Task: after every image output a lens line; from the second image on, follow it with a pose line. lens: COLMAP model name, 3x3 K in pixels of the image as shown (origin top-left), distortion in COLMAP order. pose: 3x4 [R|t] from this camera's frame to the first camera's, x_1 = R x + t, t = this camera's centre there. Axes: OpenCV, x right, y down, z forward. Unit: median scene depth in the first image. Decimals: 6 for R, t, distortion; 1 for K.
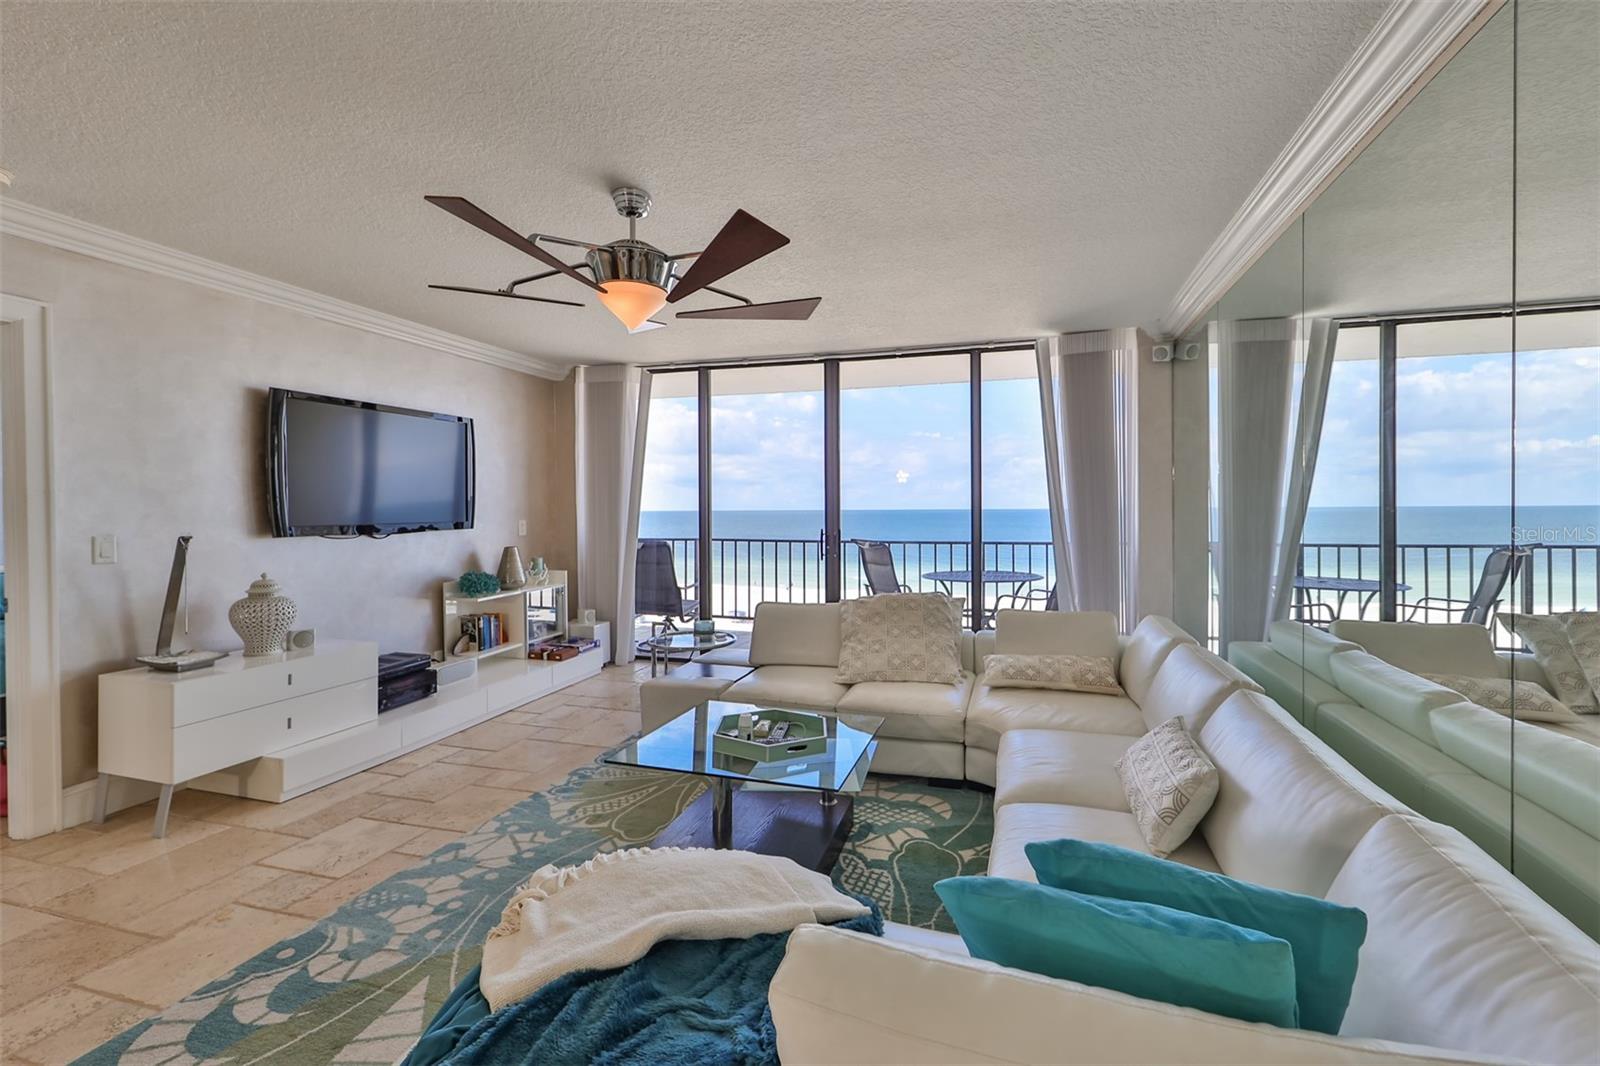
lens RADIAL K [[676.5, 0, 806.9], [0, 676.5, 512.6], [0, 0, 1]] dist [0.001051, 0.000159]
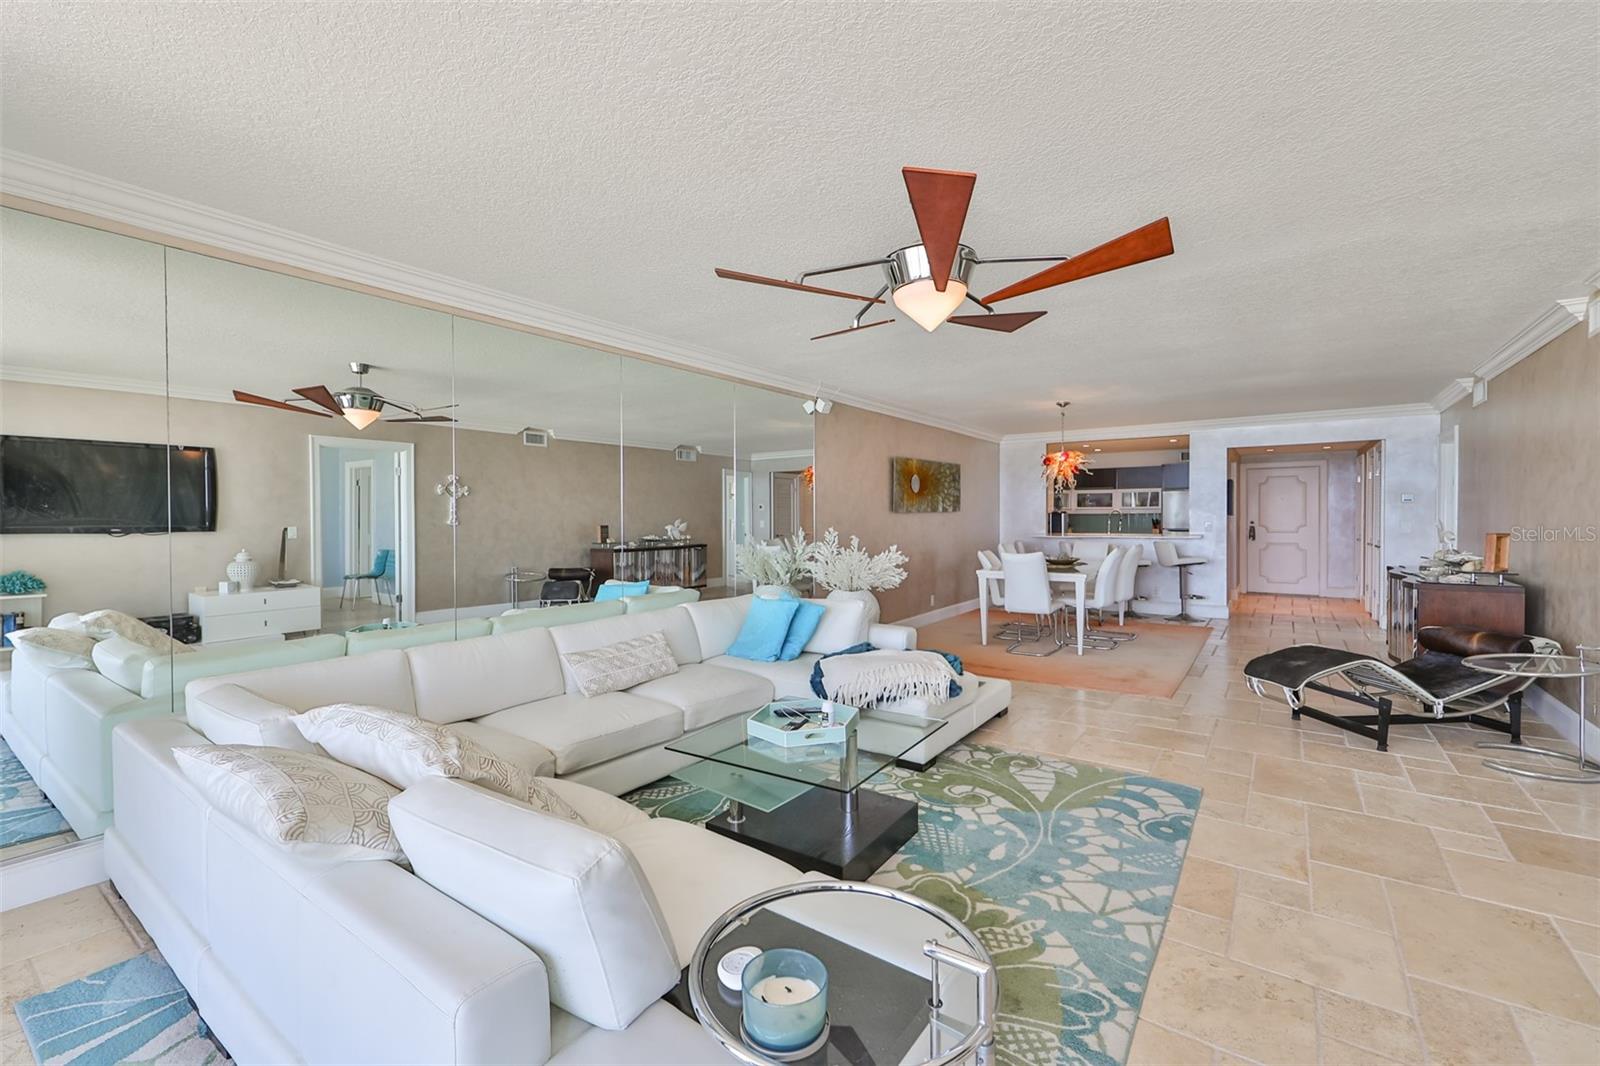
lens RADIAL K [[675.5, 0, 774.7], [0, 675.5, 523.0], [0, 0, 1]] dist [0.001074, 0.000163]
pose [[-0.938451, 0.006212, 0.345356, -0.272980], [0.011704, 0.999836, 0.013820, -0.008016], [-0.345214, 0.017012, -0.938370, 1.428678]]
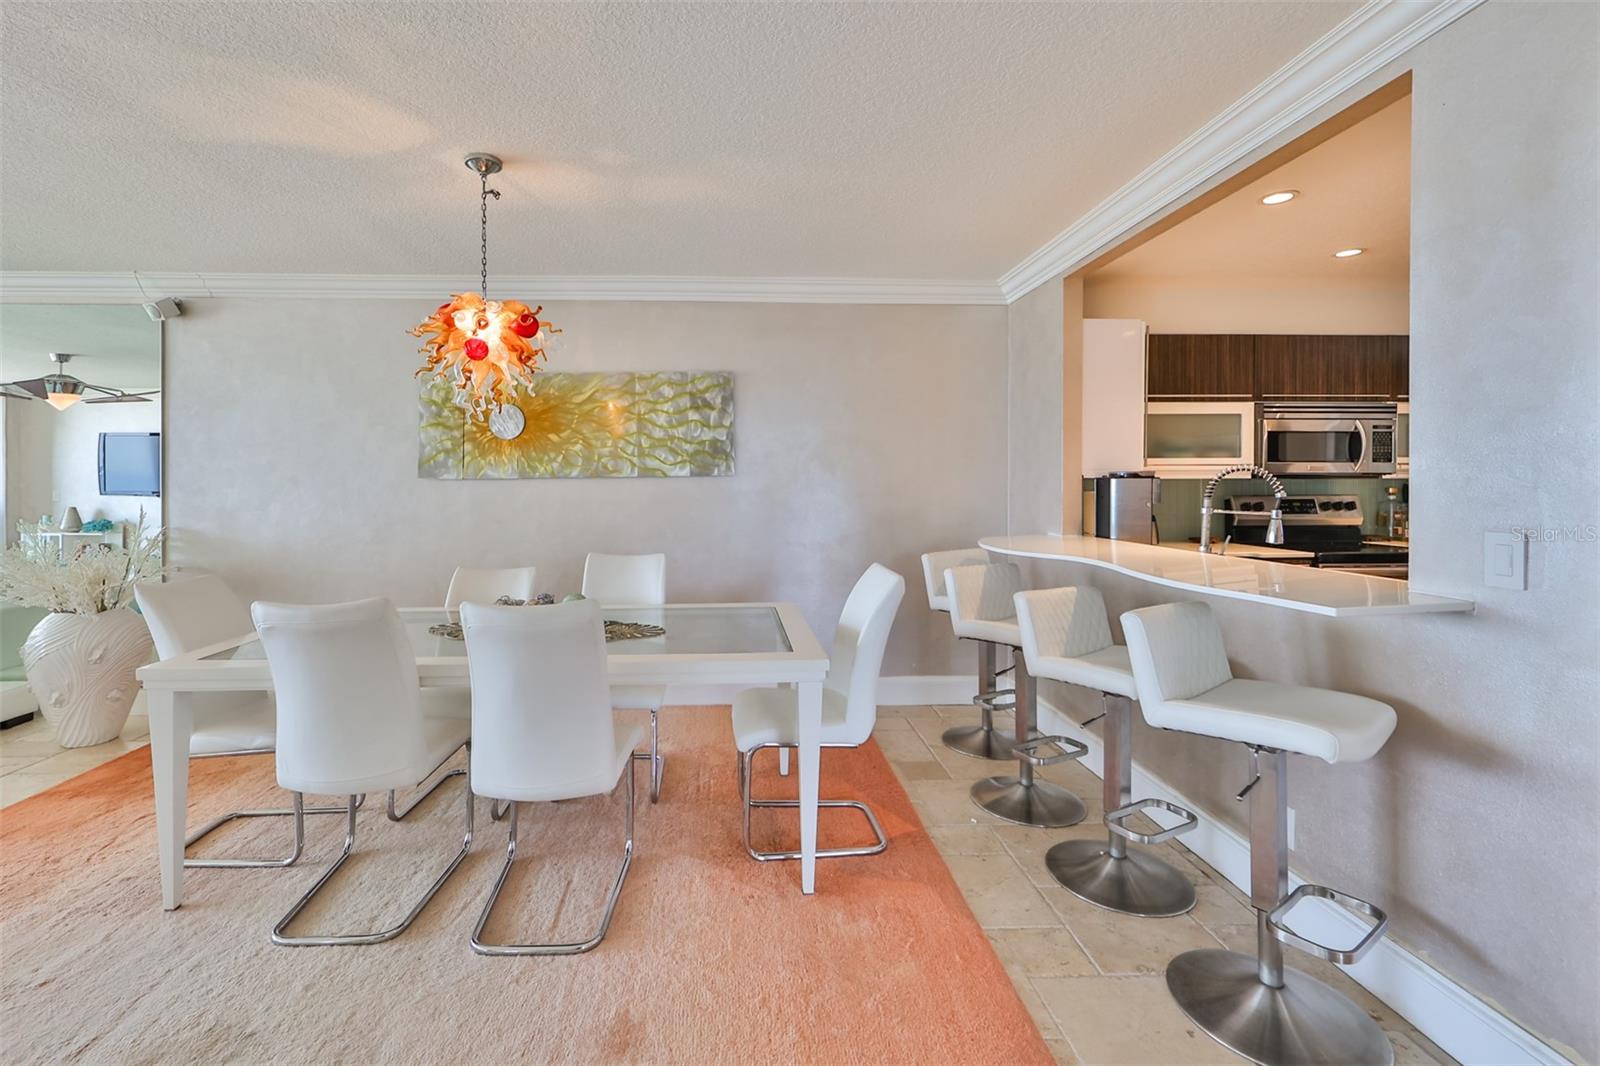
lens RADIAL K [[683.4, 0, 741.6], [0, 683.4, 489.5], [0, 0, 1]] dist [-0.002210, -0.000183]
pose [[-0.314074, -0.002831, 0.949394, -1.108218], [0.011205, 0.999915, 0.006689, 0.007564], [-0.949332, 0.012739, -0.314015, -0.737572]]
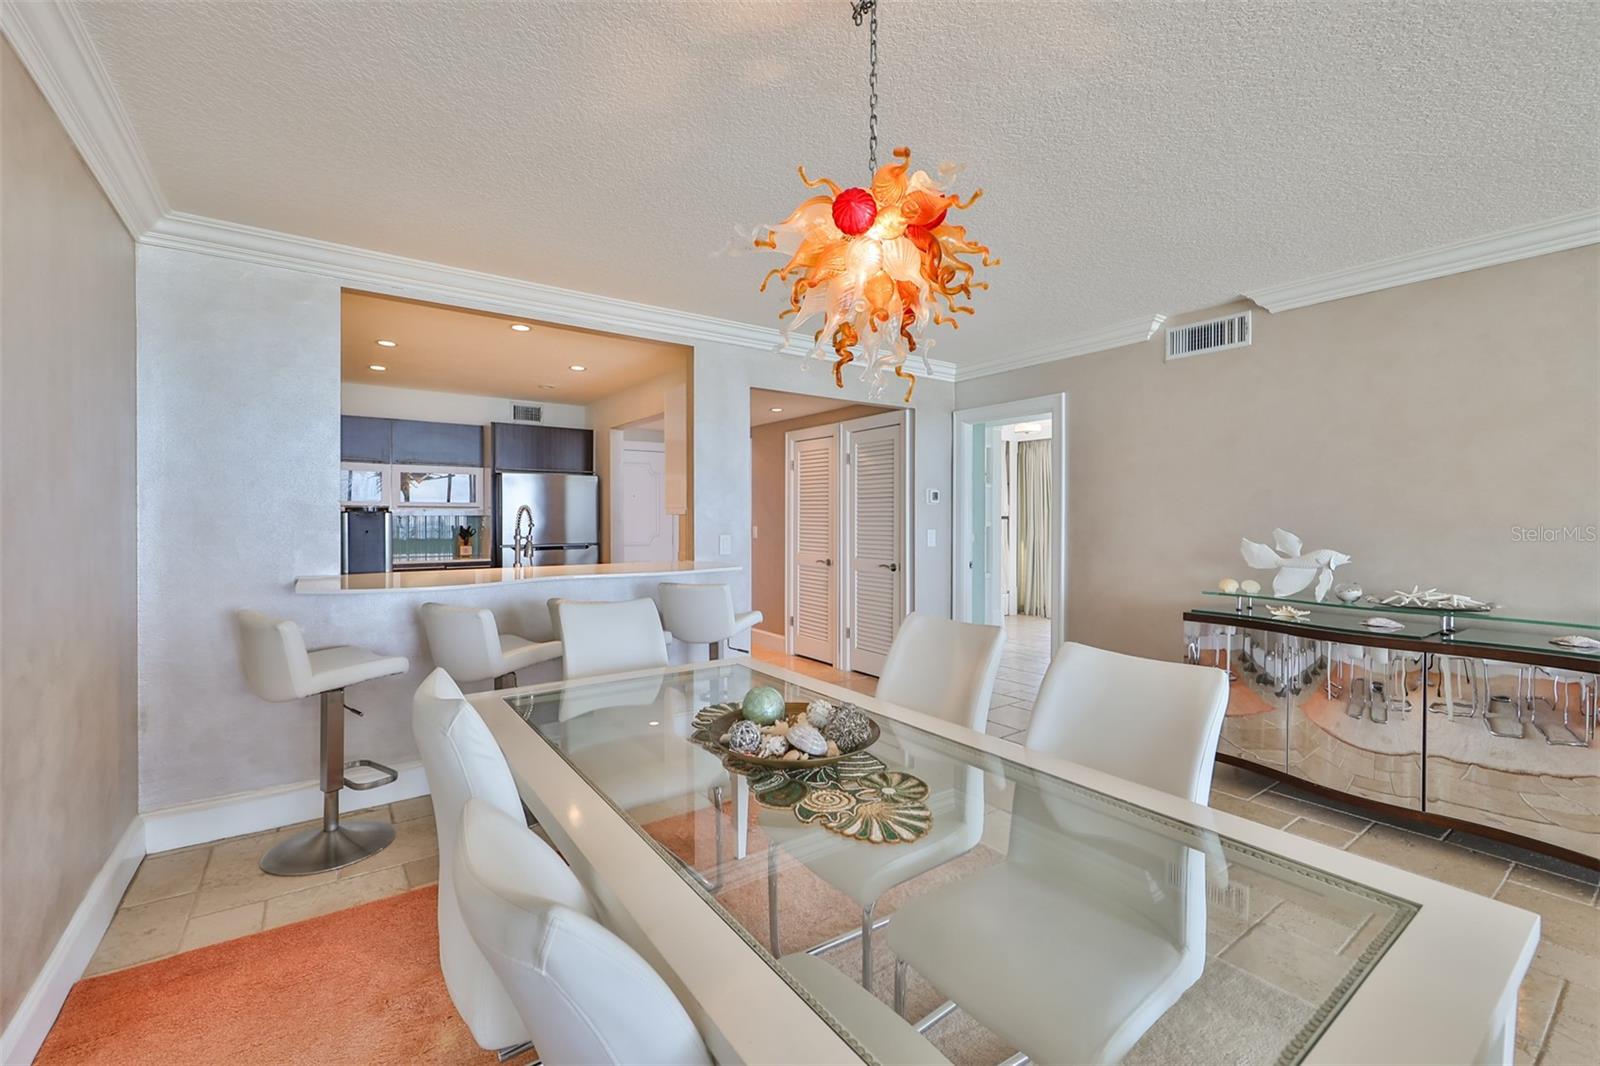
lens RADIAL K [[677.9, 0, 788.0], [0, 677.9, 524.1], [0, 0, 1]] dist [-0.000060, -0.000048]
pose [[-0.617148, 0.011281, -0.786767, -0.041838], [-0.002461, 0.999865, 0.016267, 0.002818], [0.786844, 0.011976, -0.617036, -0.514023]]
